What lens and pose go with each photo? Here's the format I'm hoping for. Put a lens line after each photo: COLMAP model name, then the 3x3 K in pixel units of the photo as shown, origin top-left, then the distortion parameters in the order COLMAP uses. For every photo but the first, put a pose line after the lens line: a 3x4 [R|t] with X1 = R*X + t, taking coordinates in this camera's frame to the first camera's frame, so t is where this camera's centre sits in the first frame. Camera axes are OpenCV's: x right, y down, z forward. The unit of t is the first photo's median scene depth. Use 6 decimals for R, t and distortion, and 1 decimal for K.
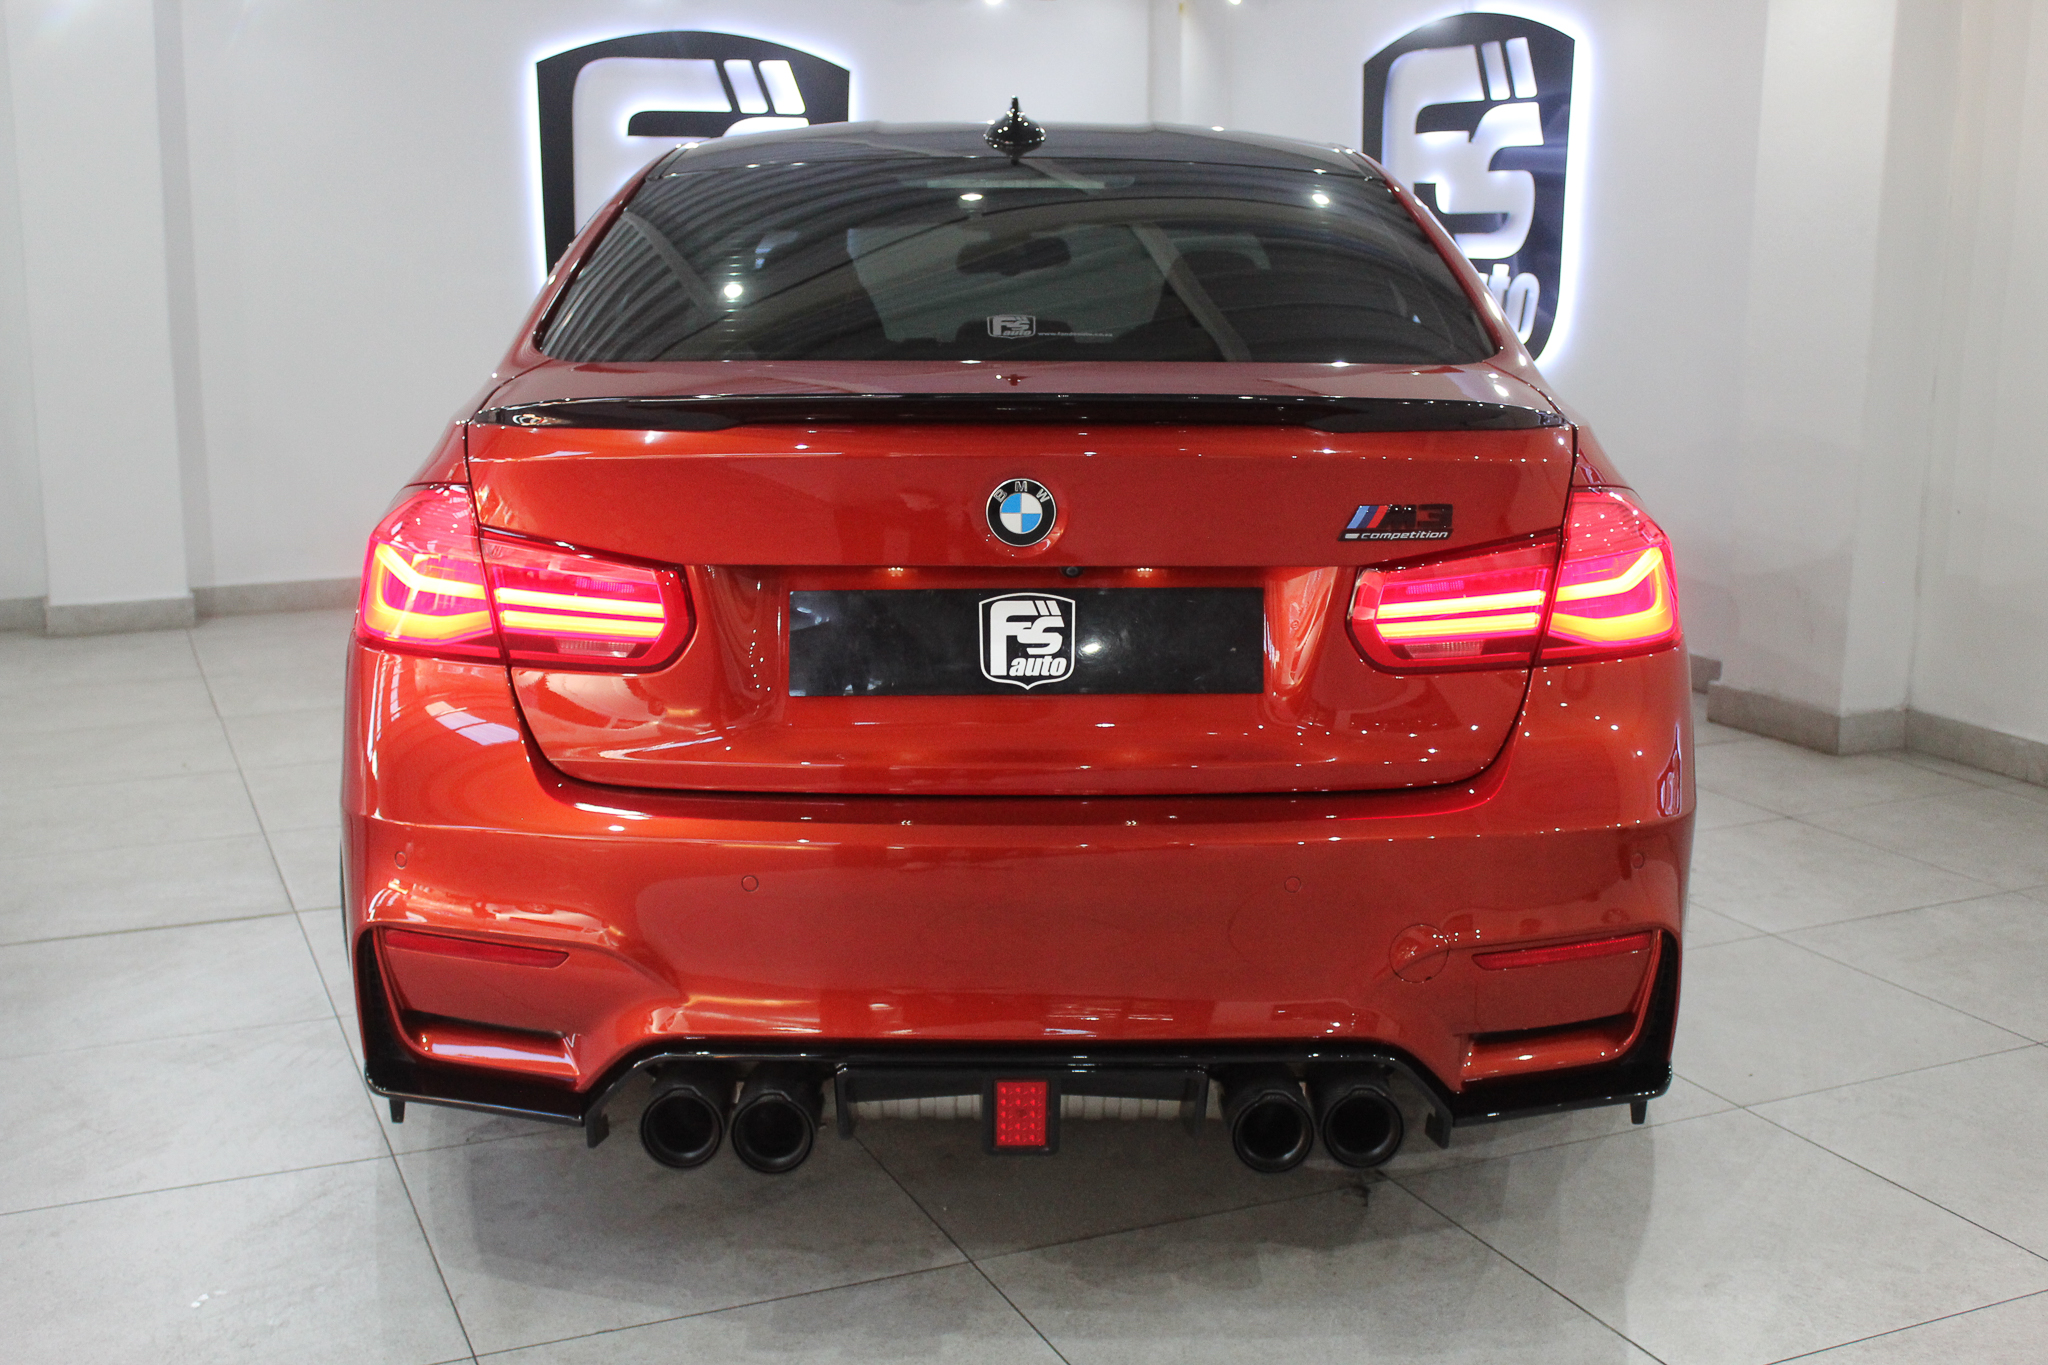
lens RADIAL K [[2207.1, 0, 1019.7], [0, 2207.1, 763.2], [0, 0, 1]] dist [-0.110490, -0.001539]
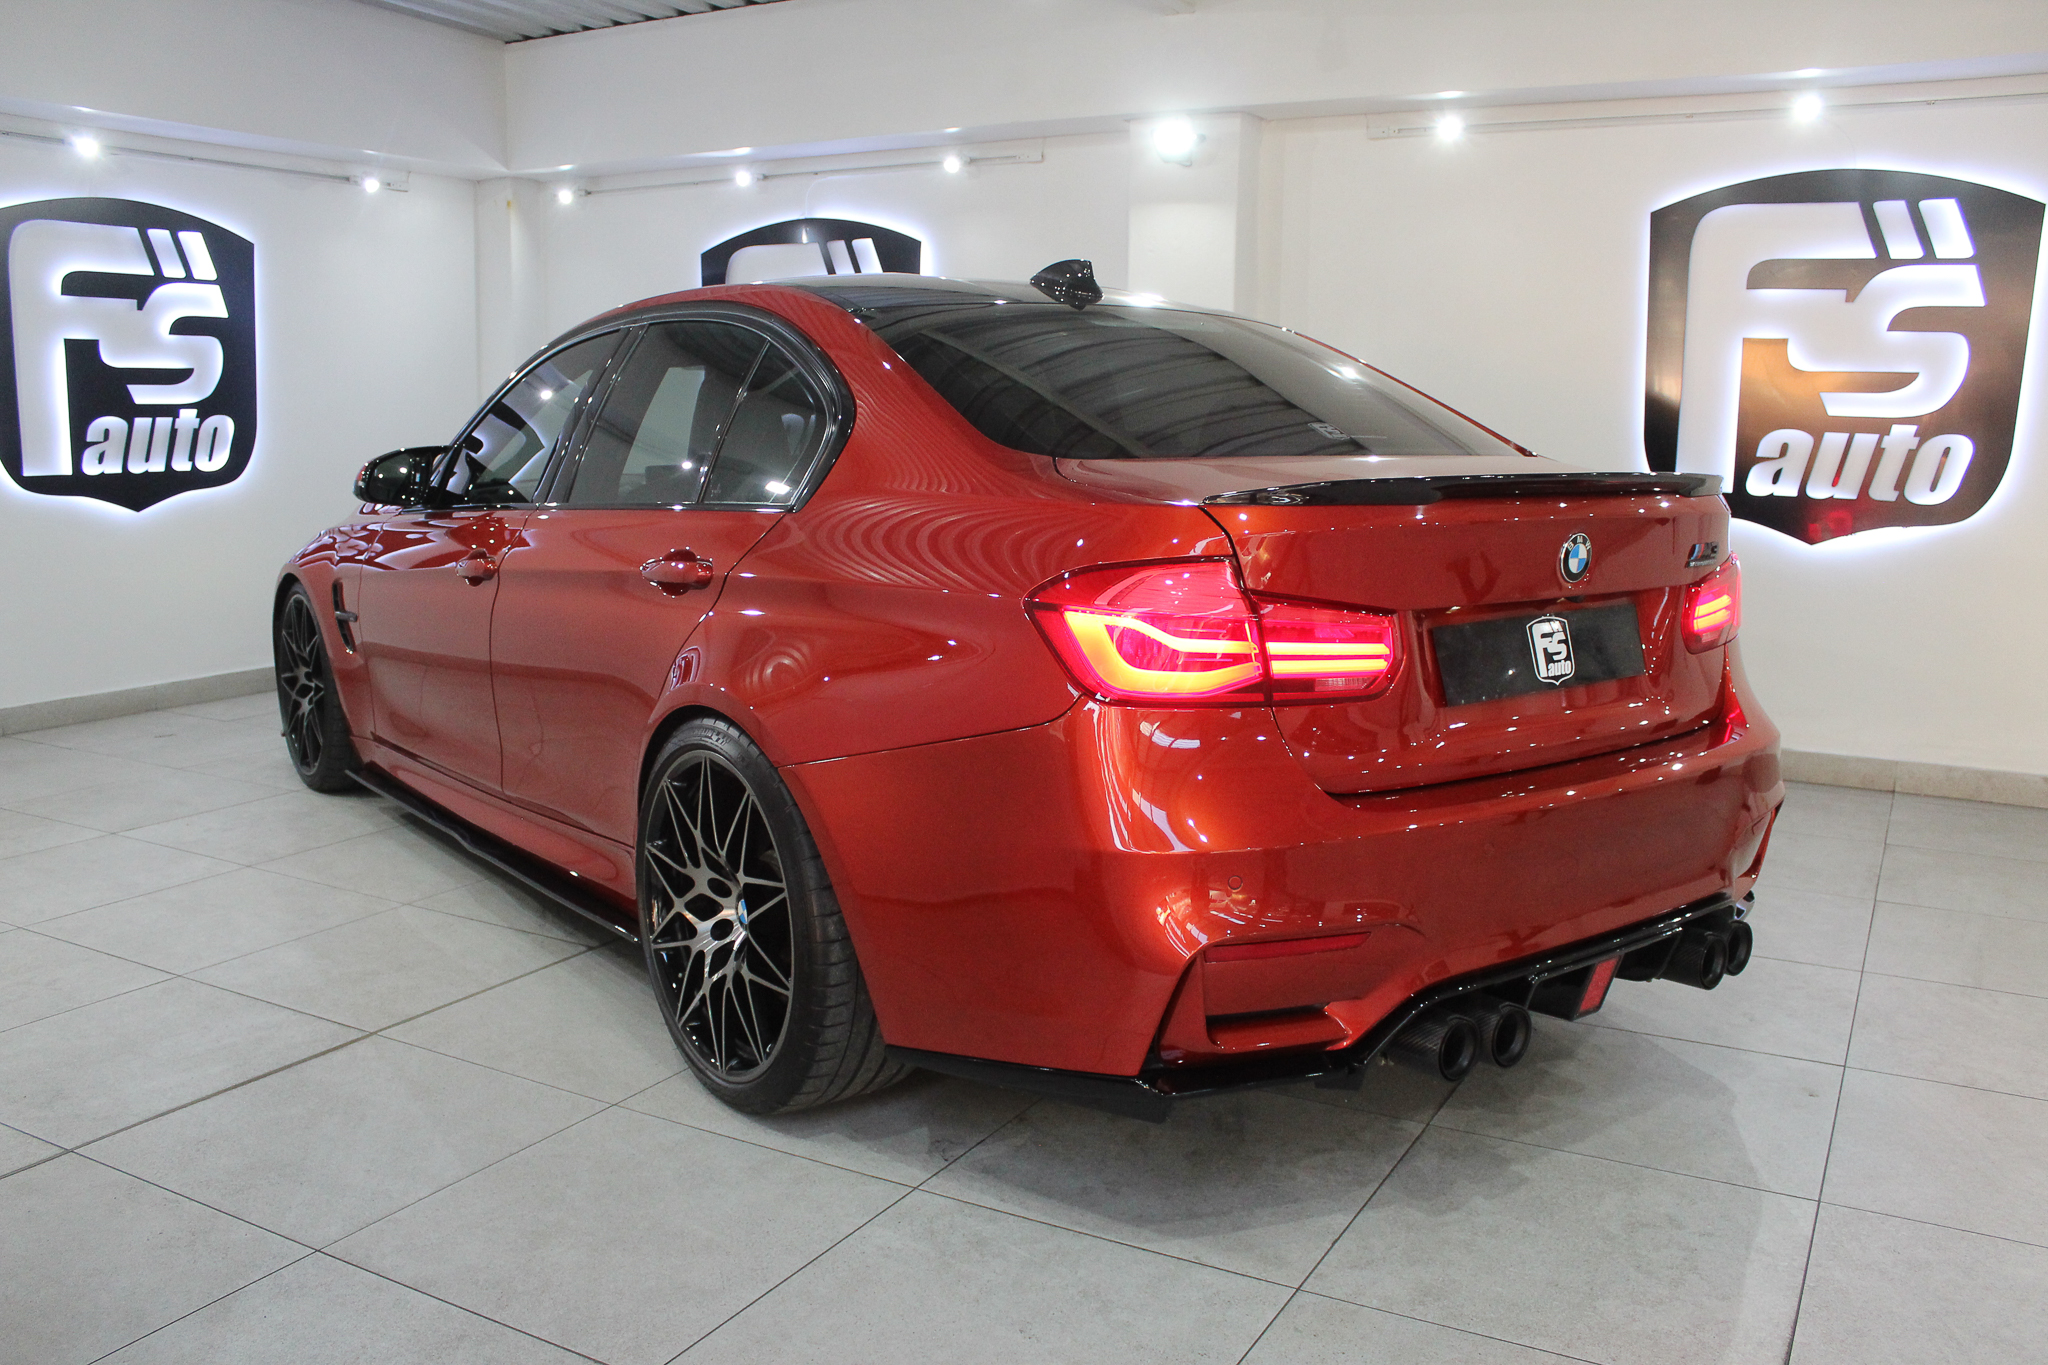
lens RADIAL K [[1698.0, 0, 992.6], [0, 1698.0, 679.7], [0, 0, 1]] dist [-0.175077, 0.144320]
pose [[0.807134, -0.089711, 0.583512, -0.453011], [0.131121, 0.990941, -0.029021, -0.026518], [-0.575623, 0.099934, 0.811586, 0.171610]]
